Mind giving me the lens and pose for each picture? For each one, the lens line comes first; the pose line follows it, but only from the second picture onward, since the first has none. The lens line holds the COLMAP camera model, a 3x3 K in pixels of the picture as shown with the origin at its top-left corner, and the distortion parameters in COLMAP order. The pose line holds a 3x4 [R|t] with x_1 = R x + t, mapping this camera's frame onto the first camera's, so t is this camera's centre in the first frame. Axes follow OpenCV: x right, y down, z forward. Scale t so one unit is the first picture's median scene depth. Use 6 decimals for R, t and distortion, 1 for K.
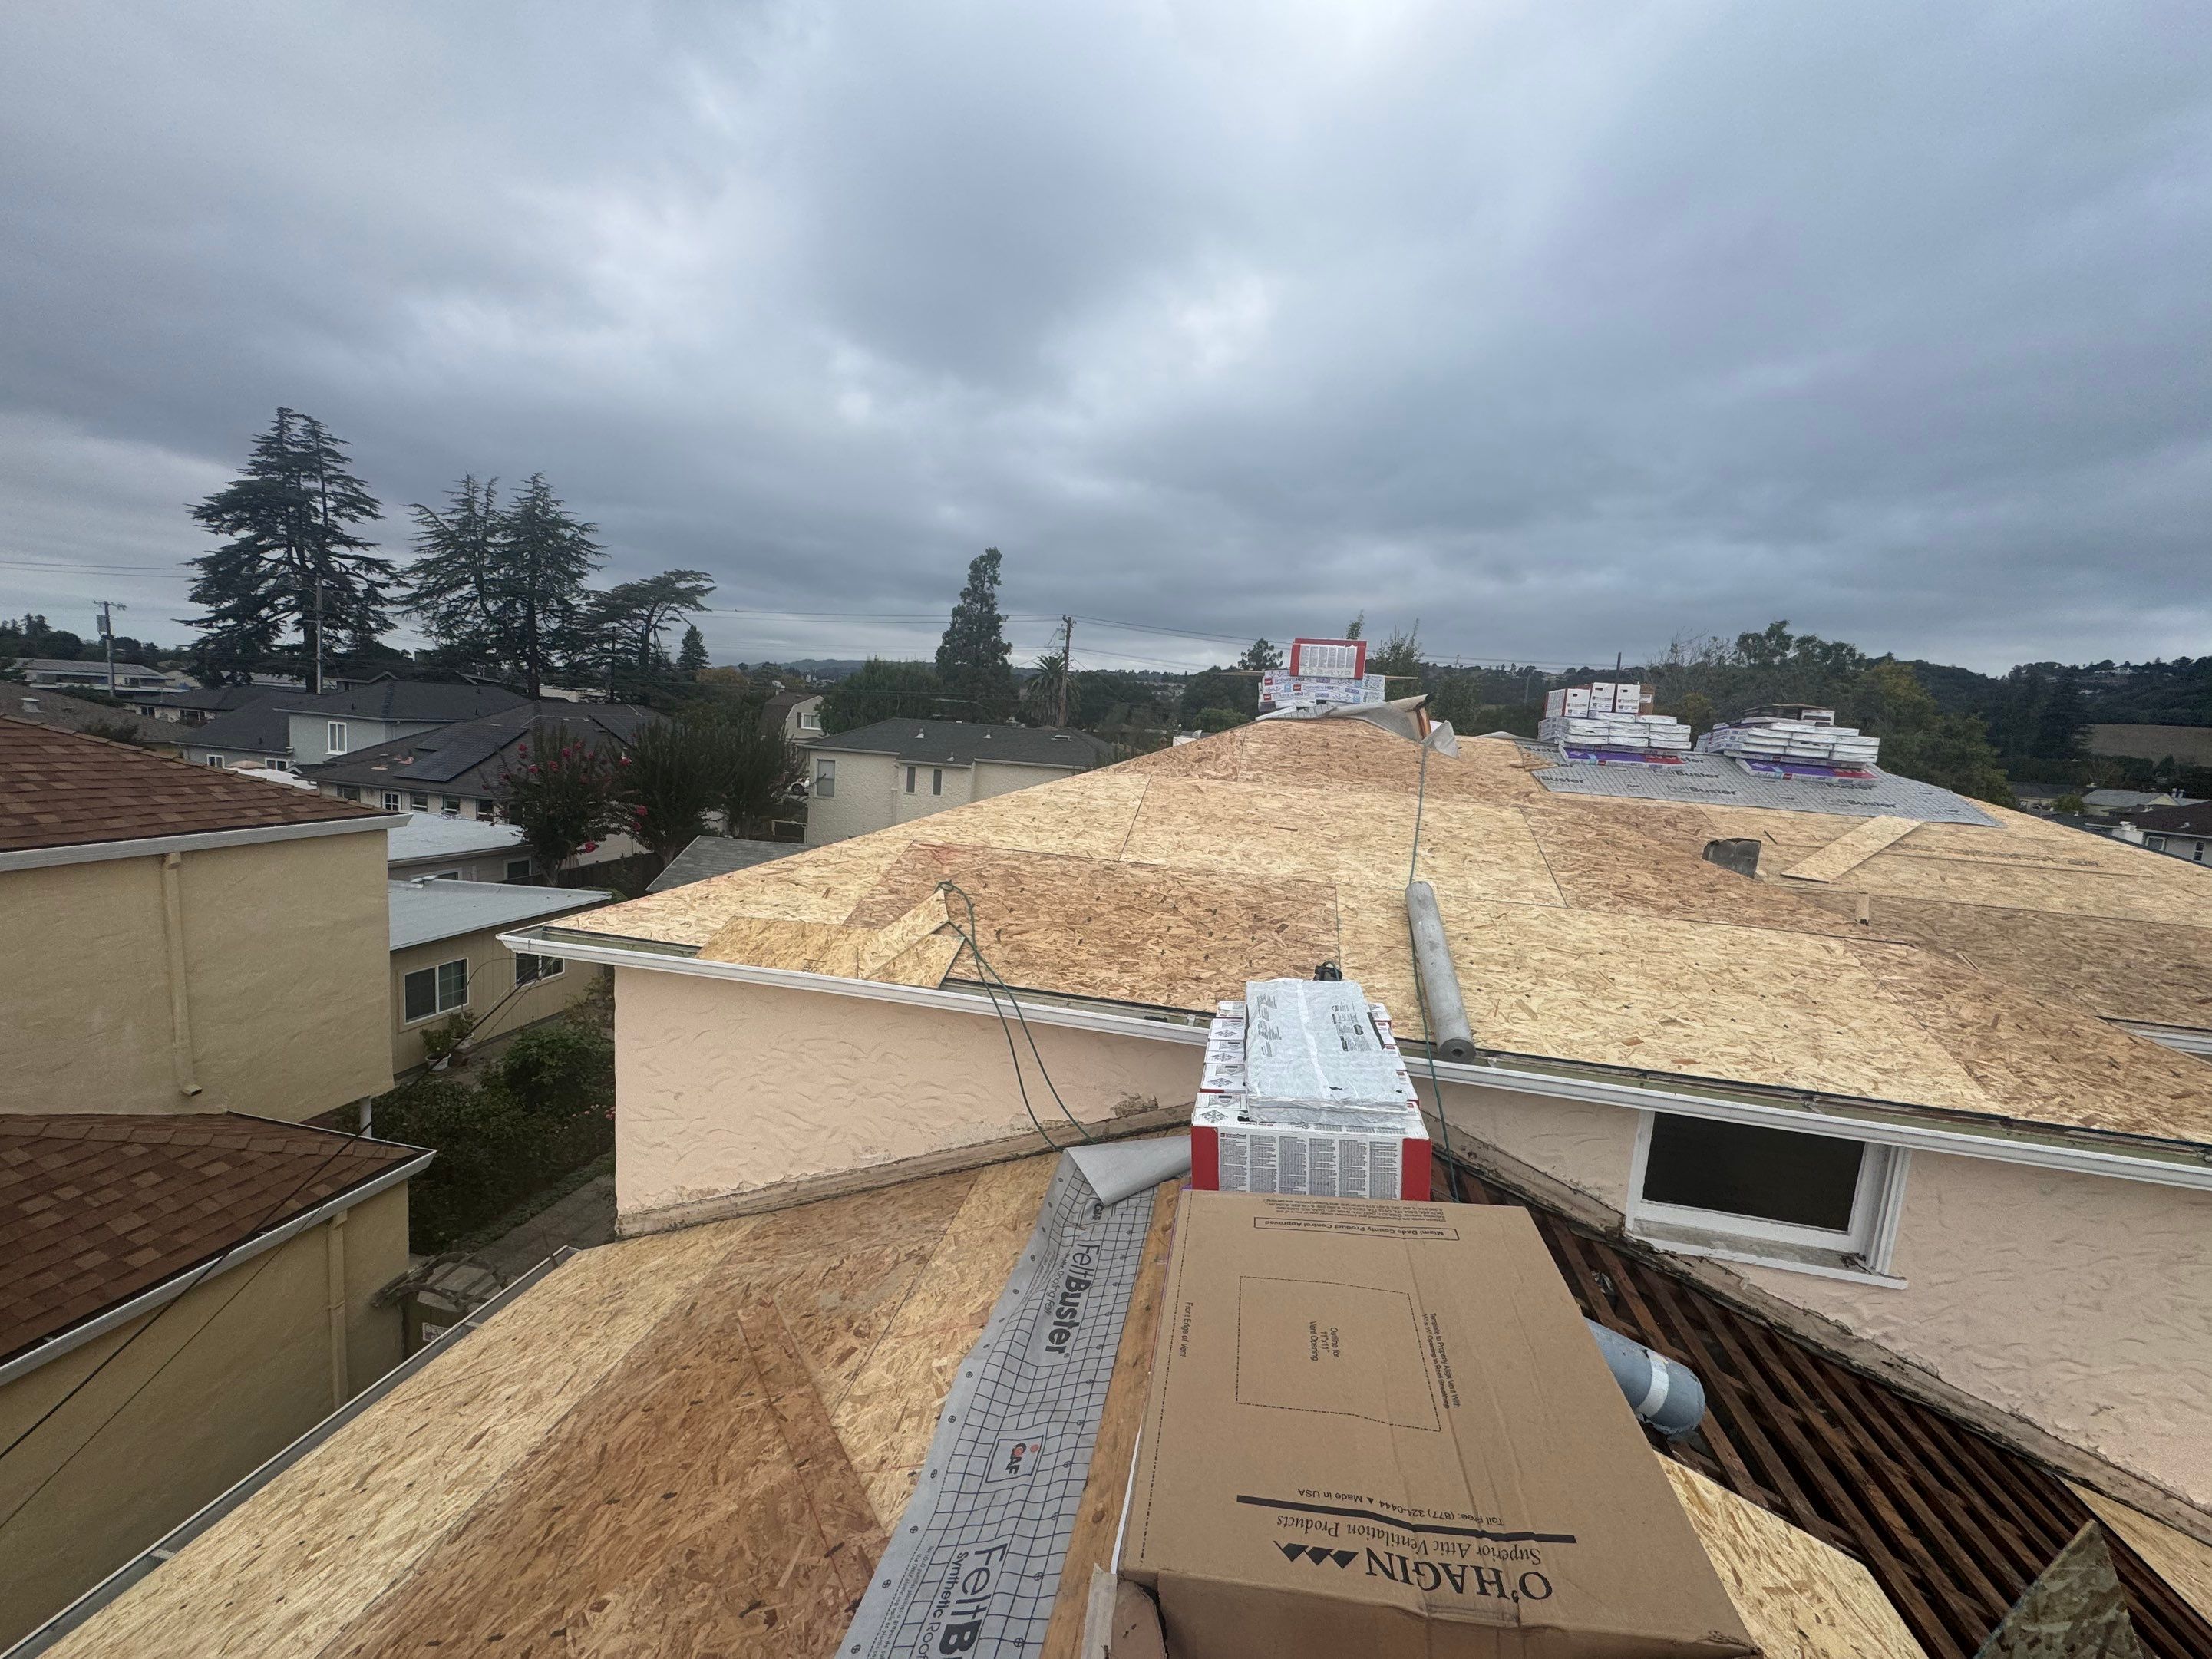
lens RADIAL K [[881.9, 0, 1108.1], [0, 881.9, 822.0], [0, 0, 1]] dist [0.000690, -0.000313]
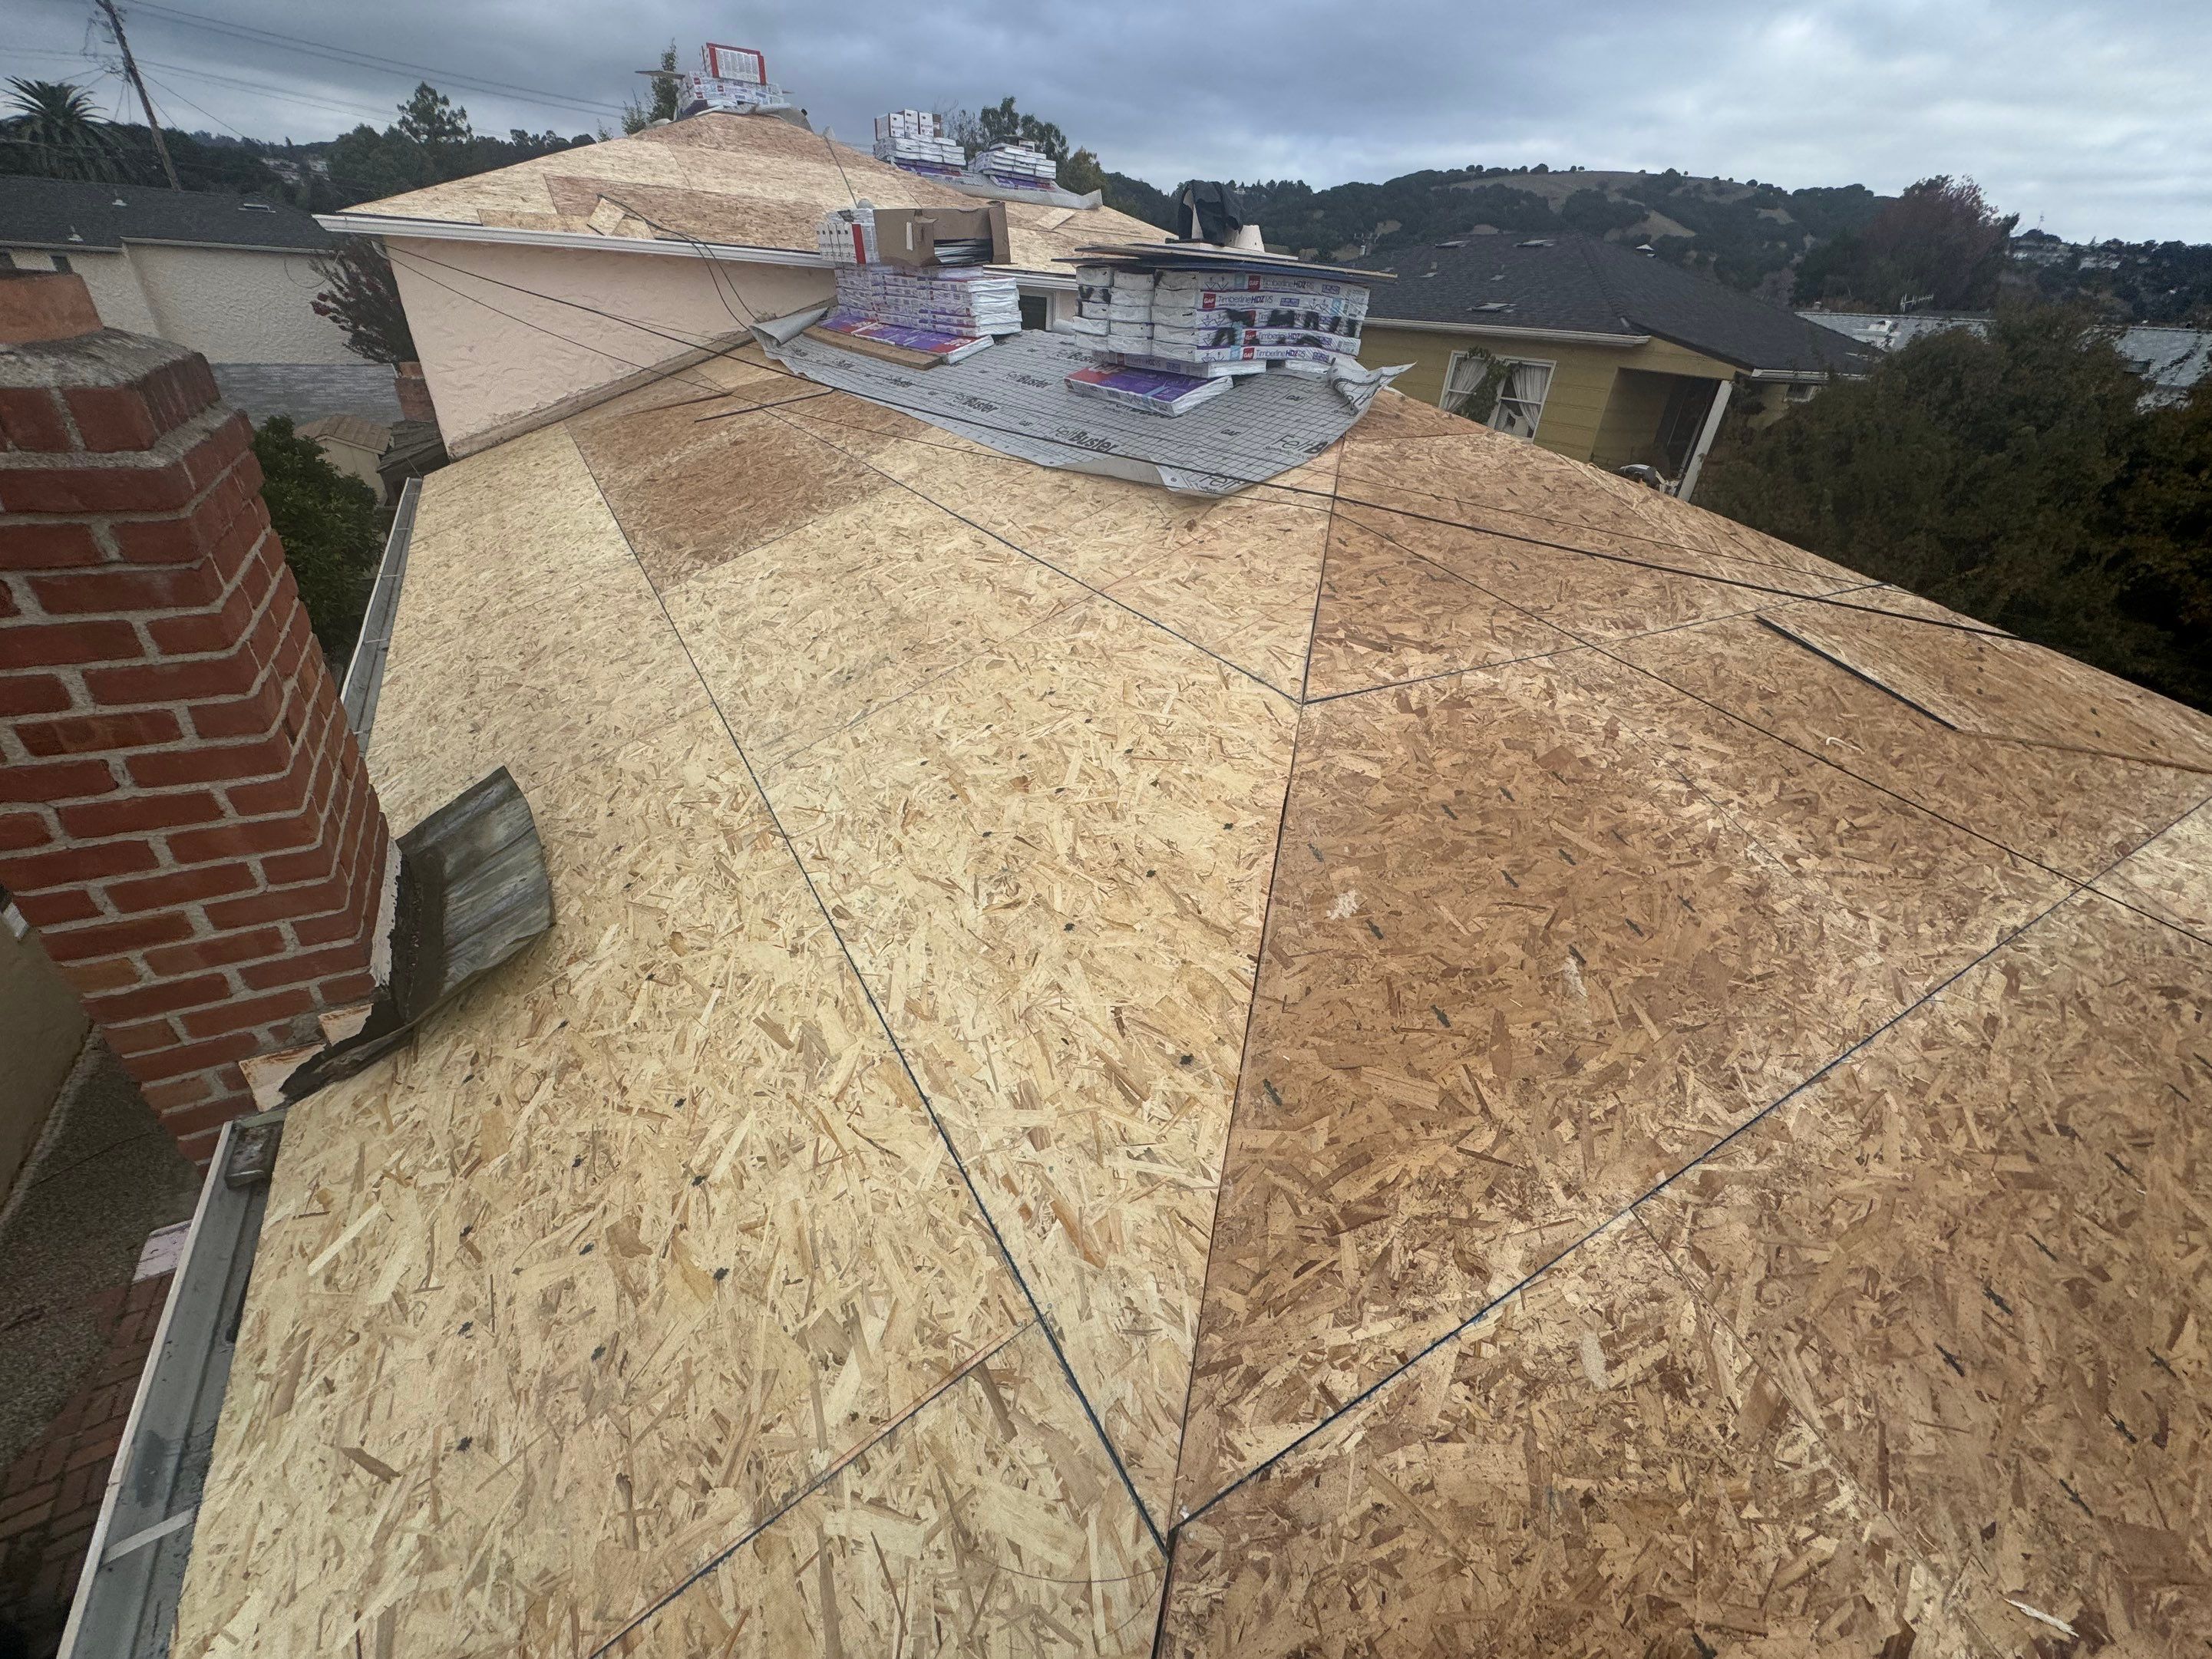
lens RADIAL K [[883.1, 0, 1103.0], [0, 883.1, 827.7], [0, 0, 1]] dist [0.000146, -0.000453]
pose [[0.750820, -0.360229, 0.553628, -0.155046], [0.066021, 0.874920, 0.479747, 0.070807], [-0.657199, -0.323652, 0.680690, -0.211016]]
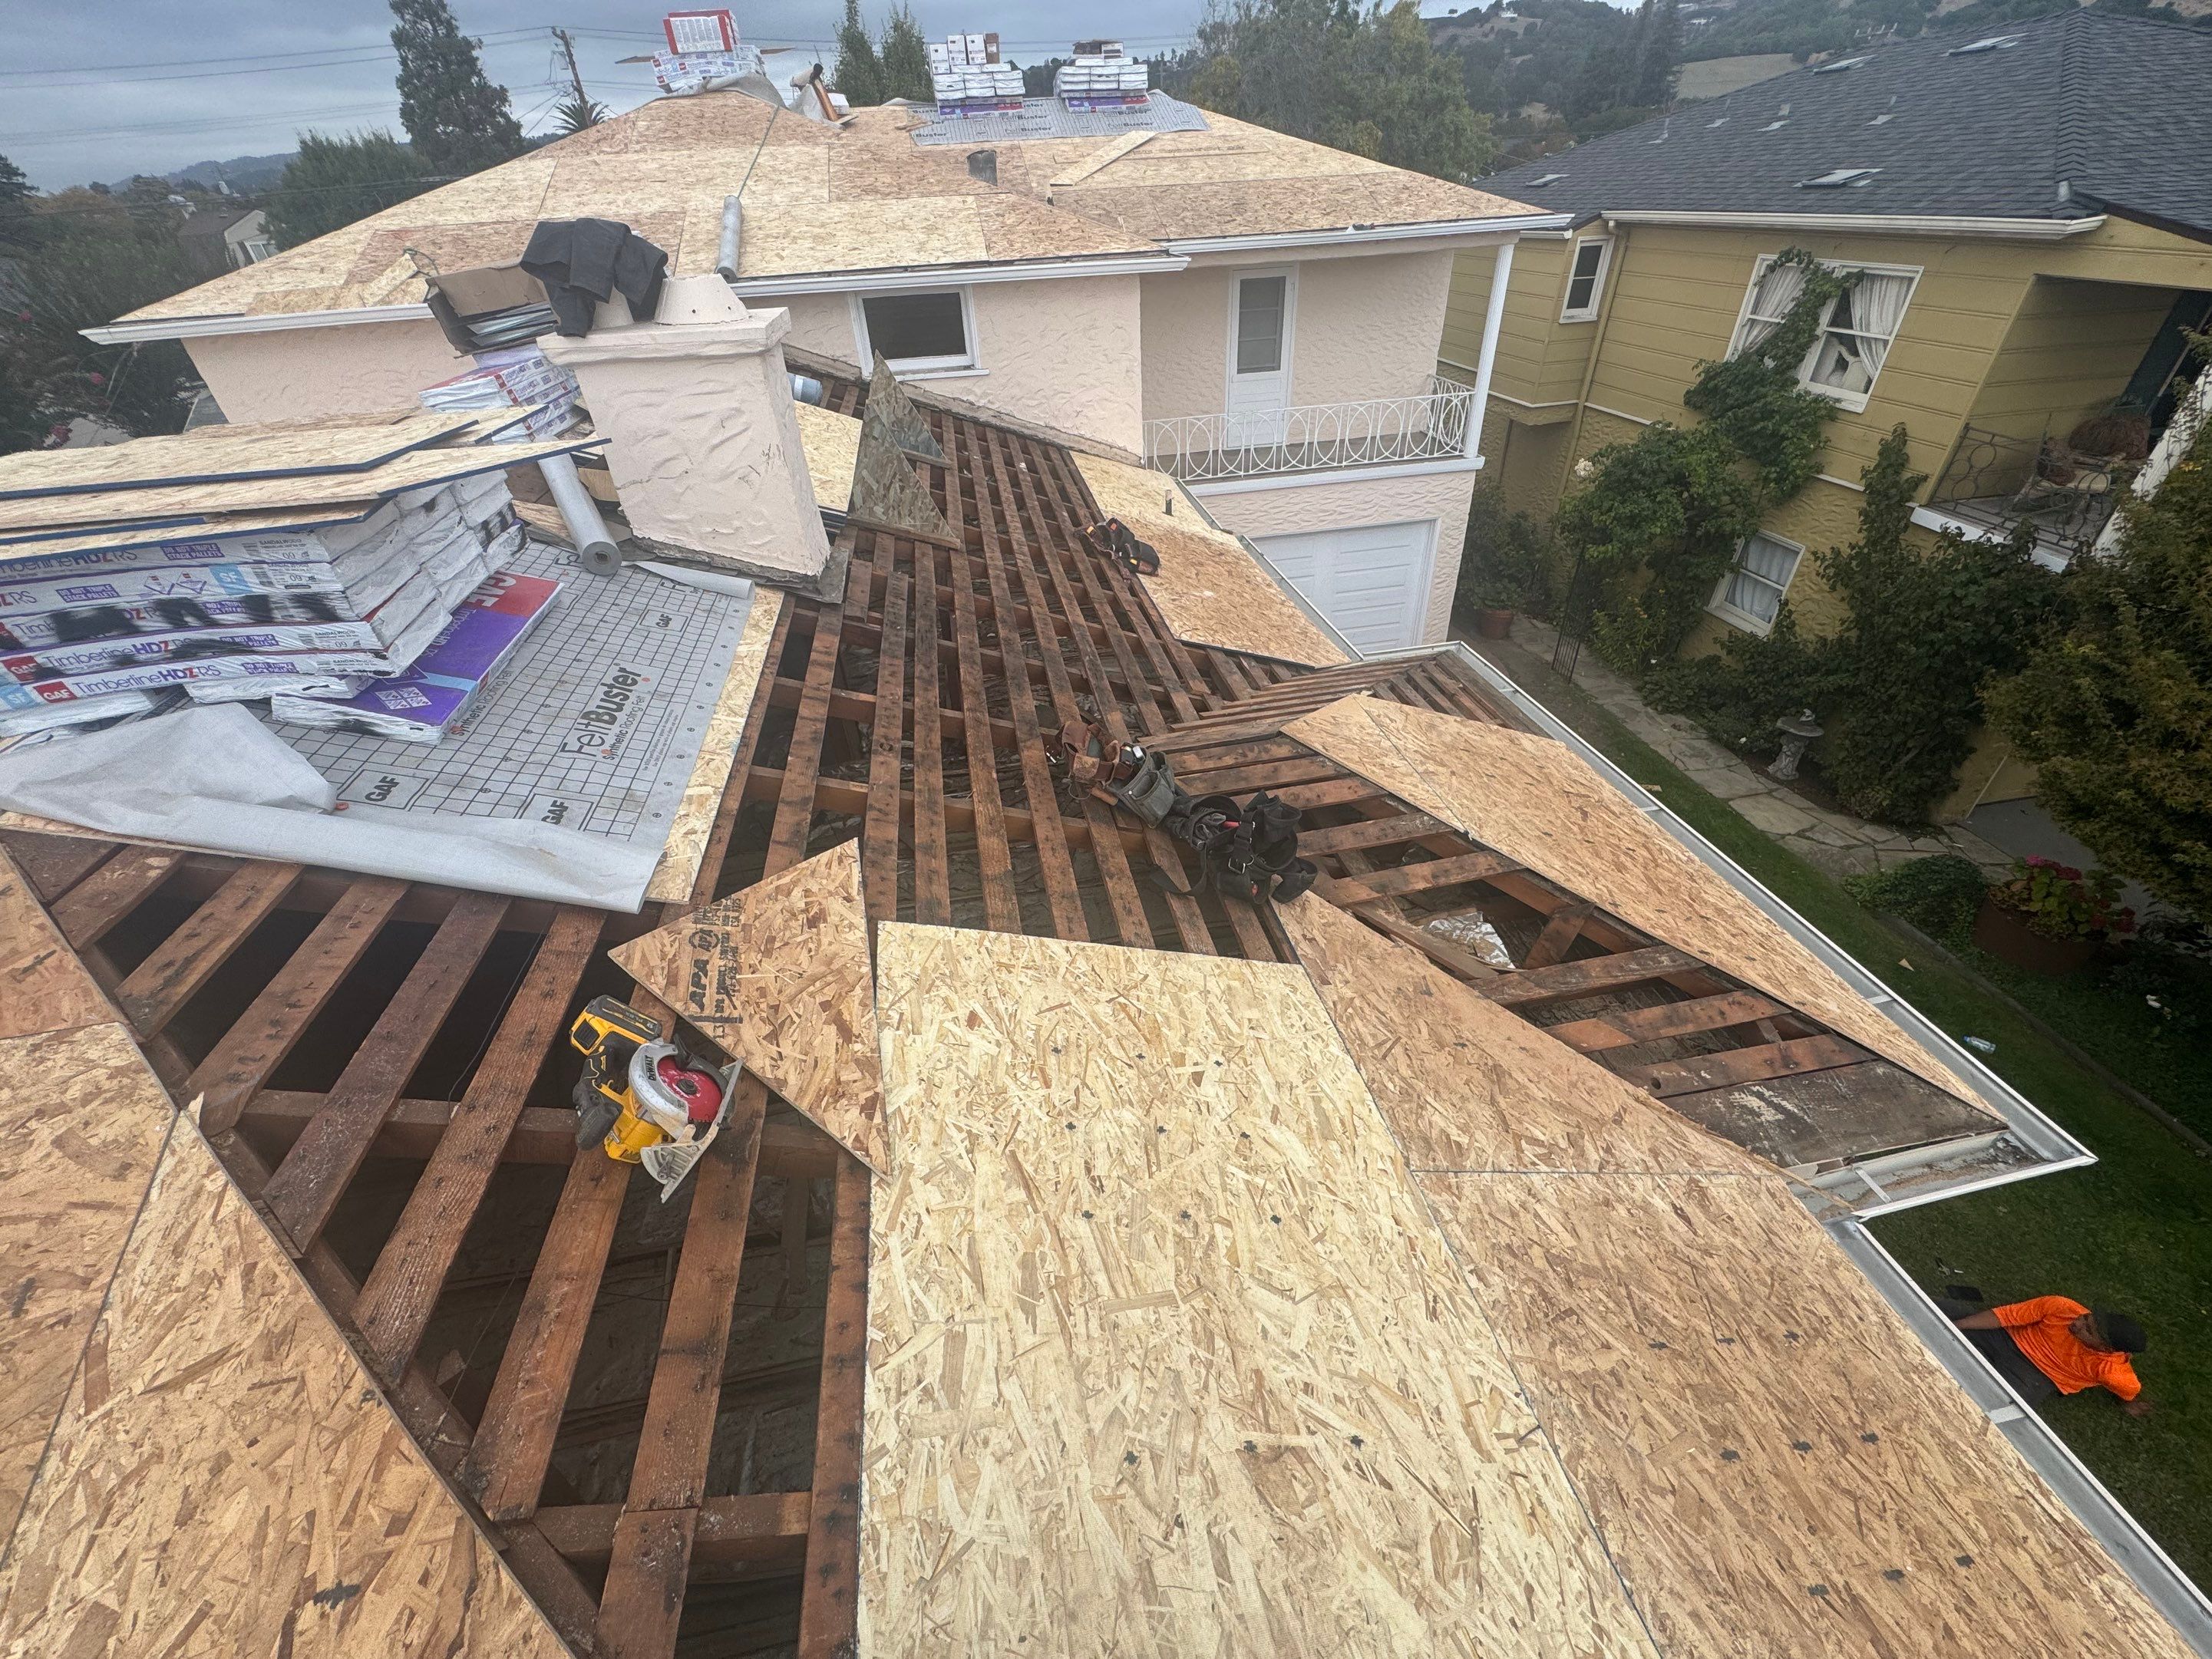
lens RADIAL K [[886.2, 0, 1107.0], [0, 886.2, 825.9], [0, 0, 1]] dist [-0.001430, 0.000049]
pose [[0.930410, -0.299152, 0.211769, 0.056521], [0.154477, 0.844016, 0.513589, 0.057517], [-0.332377, -0.445135, 0.831493, -0.196444]]
